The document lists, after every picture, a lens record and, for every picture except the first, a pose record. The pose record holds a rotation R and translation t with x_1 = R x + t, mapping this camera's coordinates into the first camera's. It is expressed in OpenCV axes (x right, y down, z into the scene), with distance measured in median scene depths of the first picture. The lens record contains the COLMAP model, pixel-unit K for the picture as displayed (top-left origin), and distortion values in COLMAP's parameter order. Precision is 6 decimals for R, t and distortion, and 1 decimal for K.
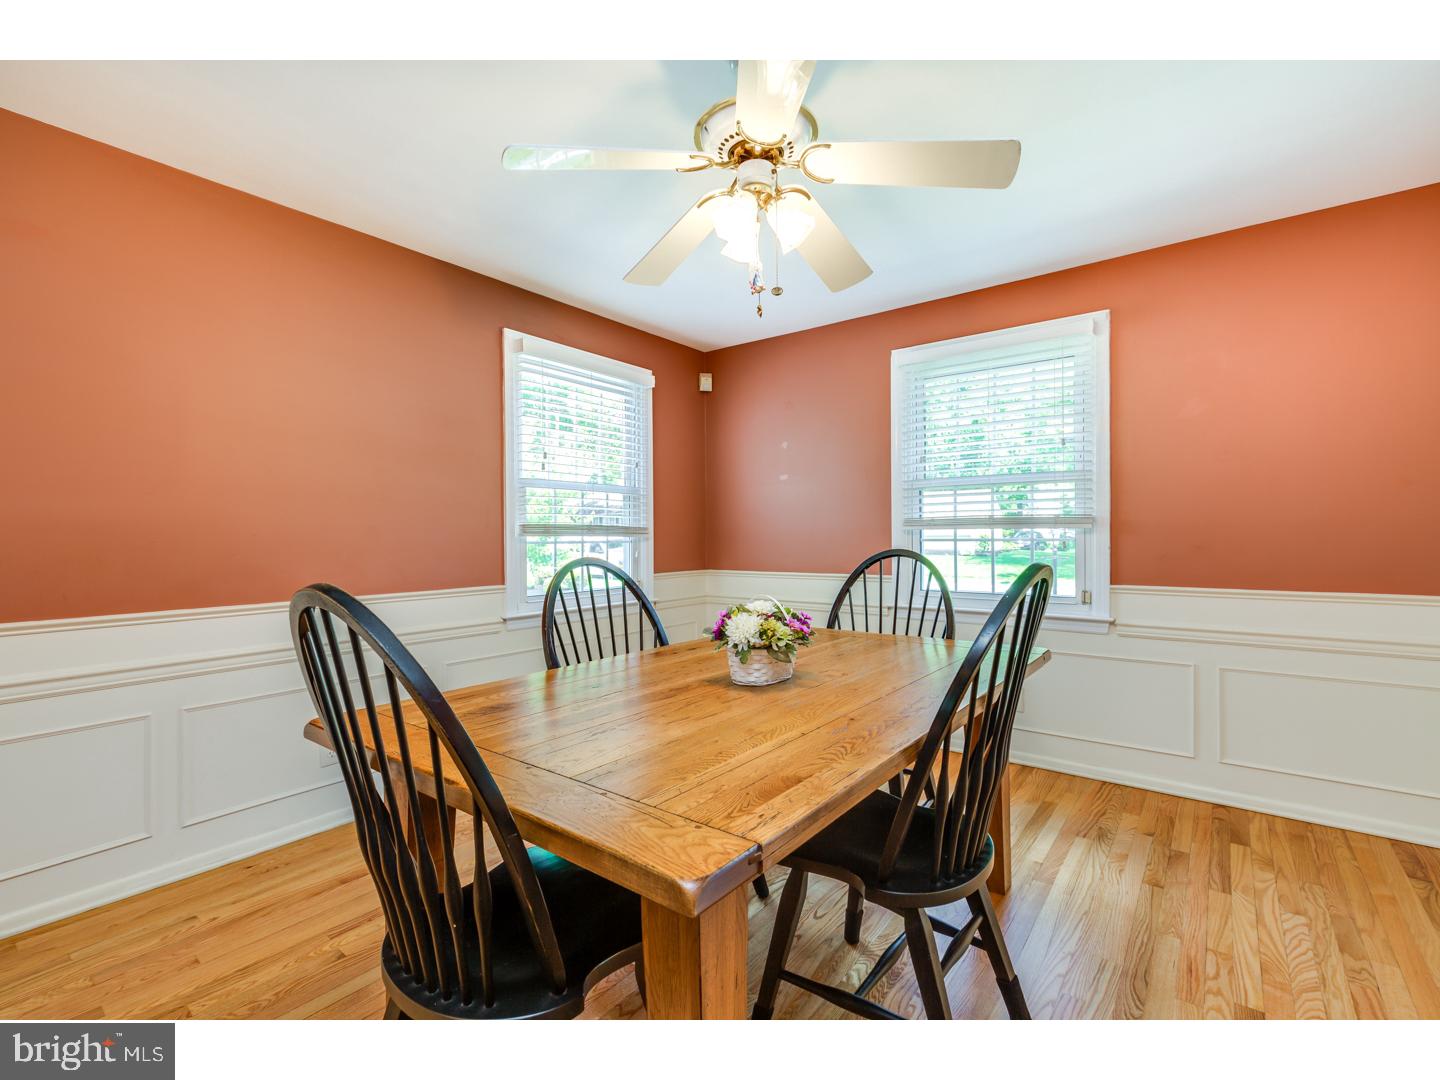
lens RADIAL K [[637.7, 0, 716.2], [0, 637.7, 546.4], [0, 0, 1]] dist [-0.002456, 0.000094]
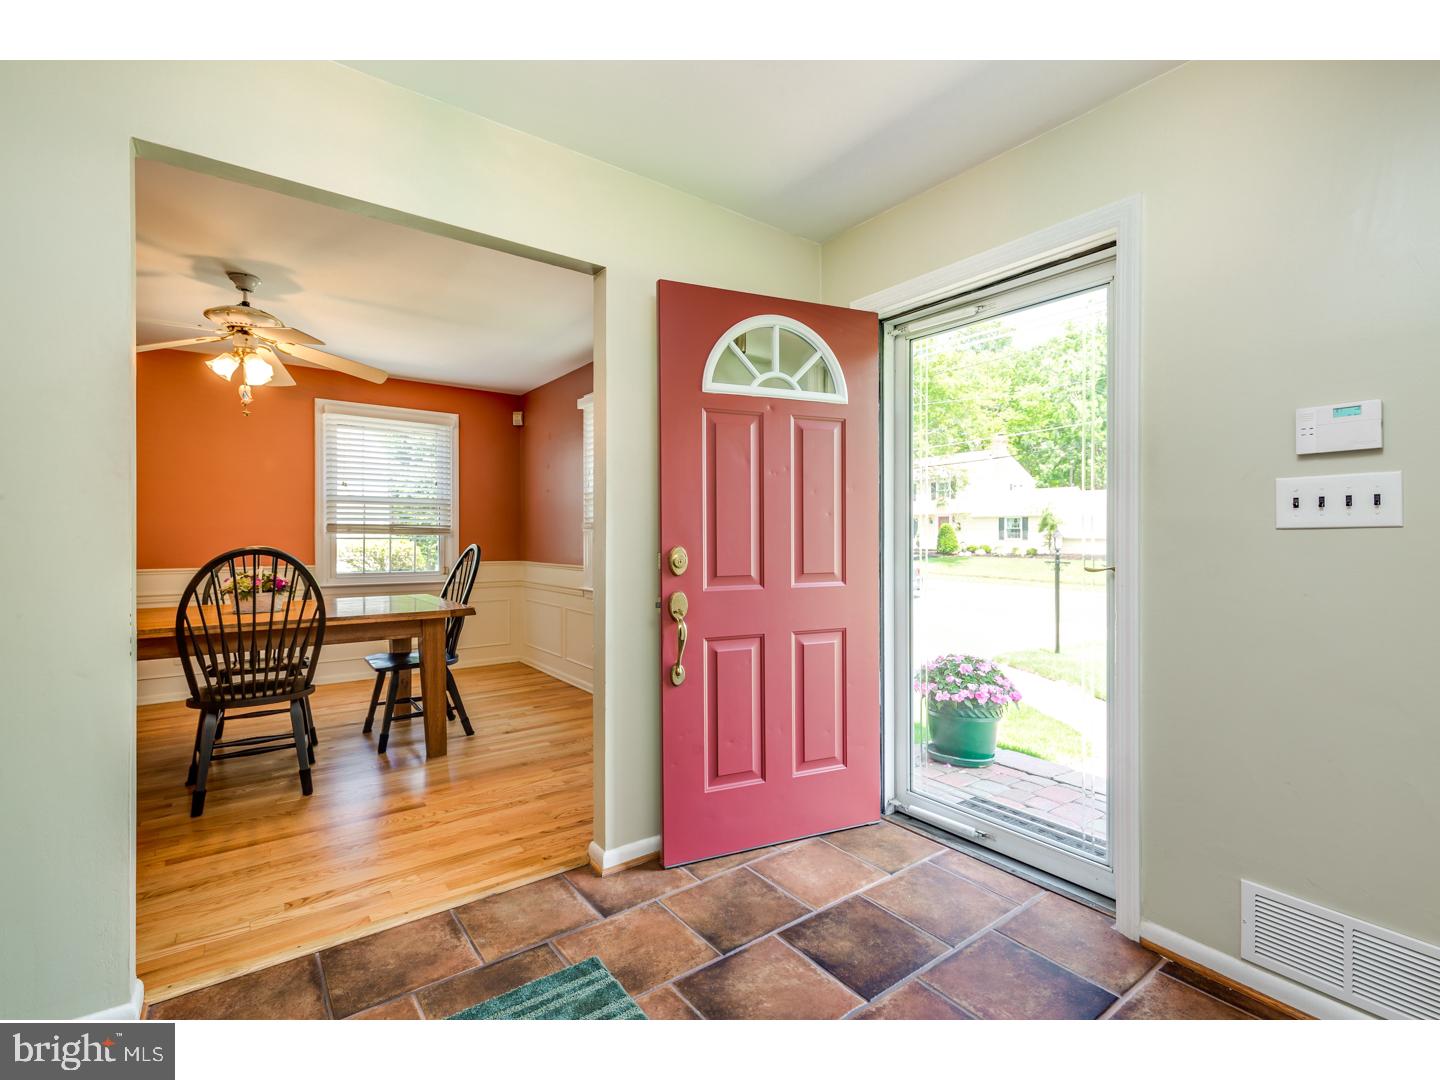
lens RADIAL K [[651.3, 0, 721.5], [0, 651.3, 537.4], [0, 0, 1]] dist [0.012258, -0.000601]
pose [[0.964582, 0.006961, -0.263693, 0.746847], [-0.010819, 0.999855, -0.013181, 0.002640], [0.263563, 0.015567, 0.964517, -0.188385]]
